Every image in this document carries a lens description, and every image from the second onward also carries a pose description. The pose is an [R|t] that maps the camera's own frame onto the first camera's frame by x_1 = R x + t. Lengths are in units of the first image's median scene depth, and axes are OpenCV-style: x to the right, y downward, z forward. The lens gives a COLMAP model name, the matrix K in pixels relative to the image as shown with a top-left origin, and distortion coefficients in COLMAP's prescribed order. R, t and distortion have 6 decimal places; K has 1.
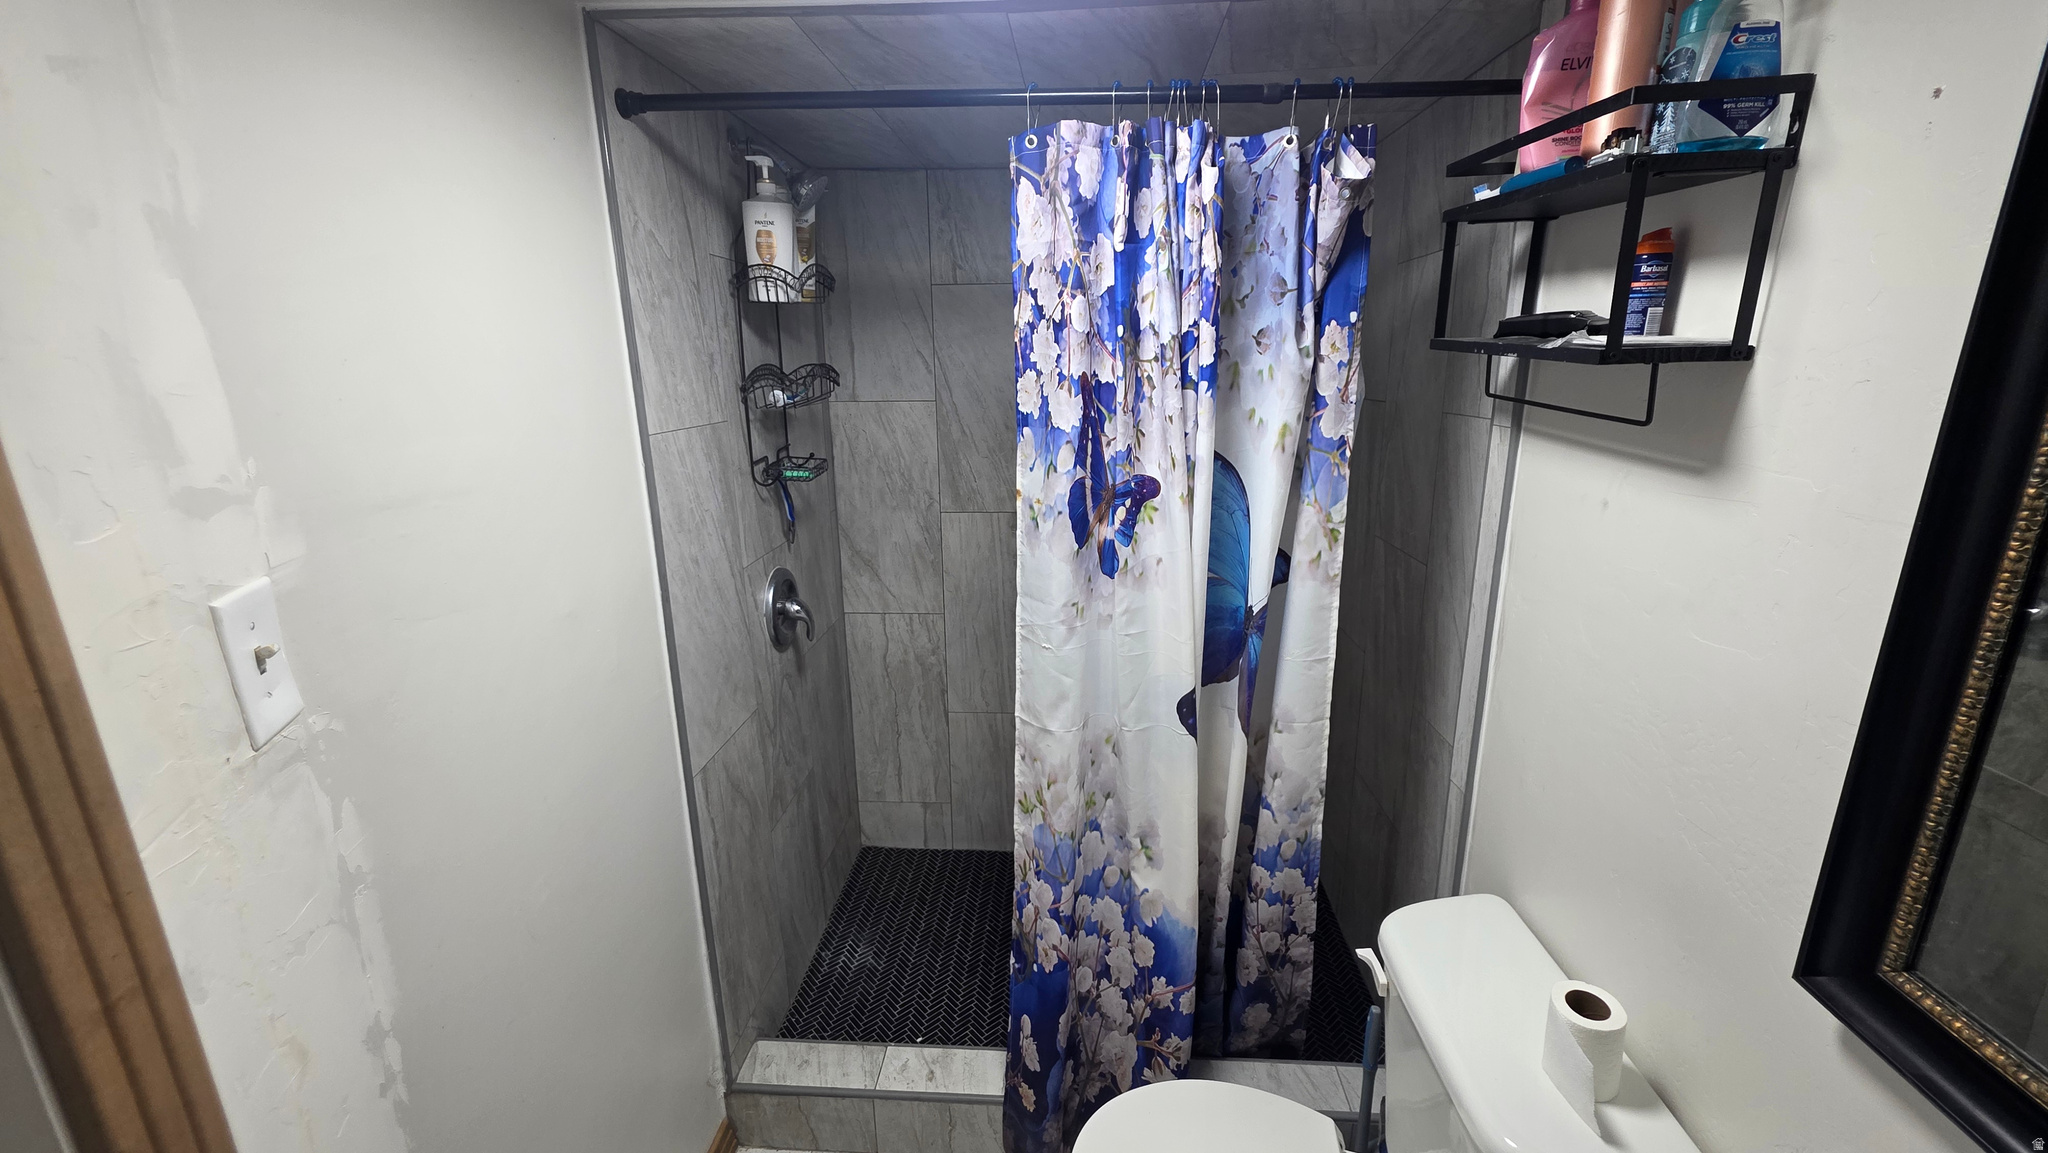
lens RADIAL K [[817.6, 0, 1026.0], [0, 817.6, 568.3], [0, 0, 1]] dist [0.002523, -0.000478]
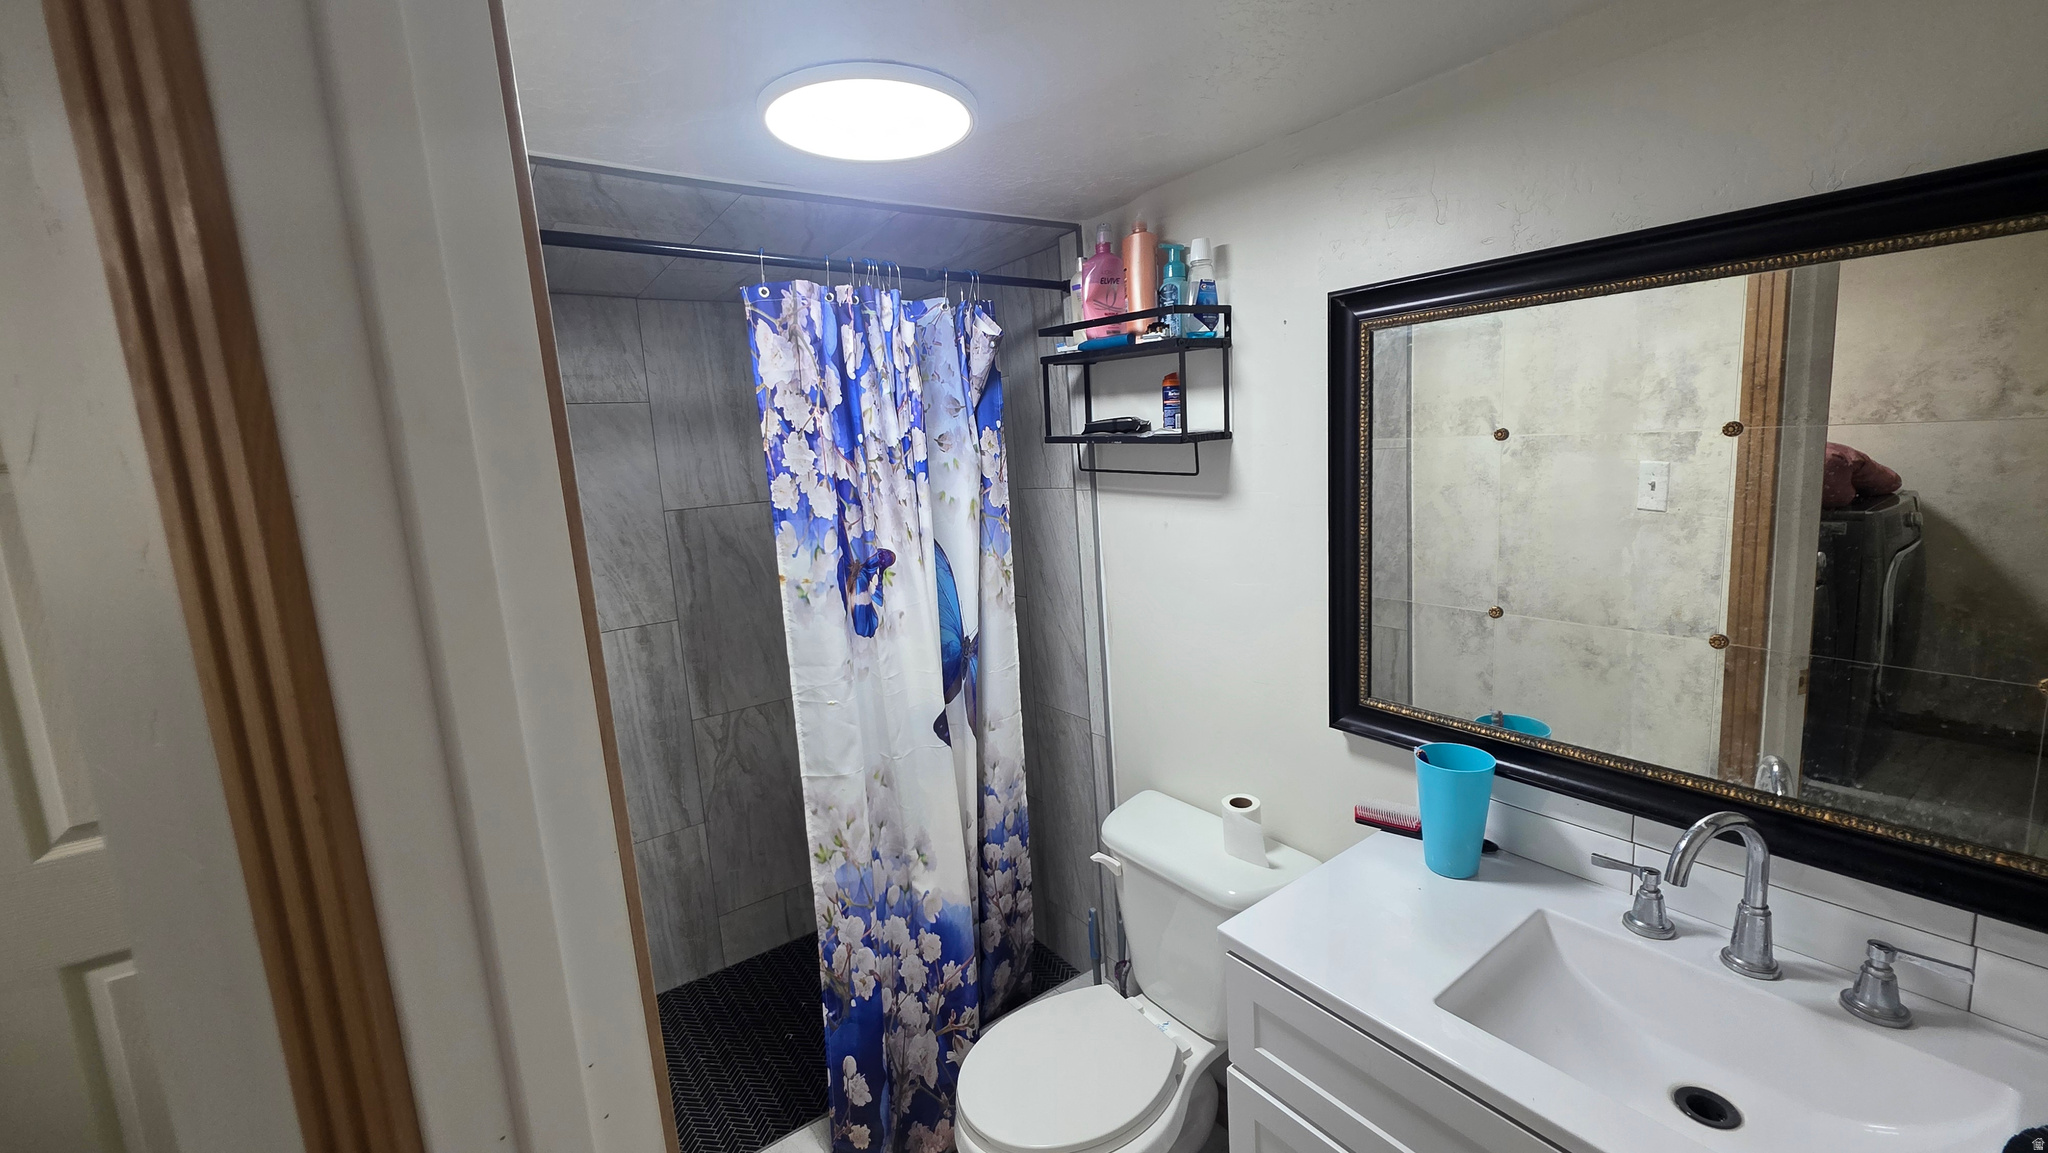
lens RADIAL K [[817.6, 0, 1028.3], [0, 817.6, 567.9], [0, 0, 1]] dist [0.002523, -0.000478]
pose [[0.766260, -0.132539, 0.628712, -0.498628], [0.215305, 0.974888, -0.056893, 0.037249], [-0.605383, 0.178959, 0.775554, -0.116653]]
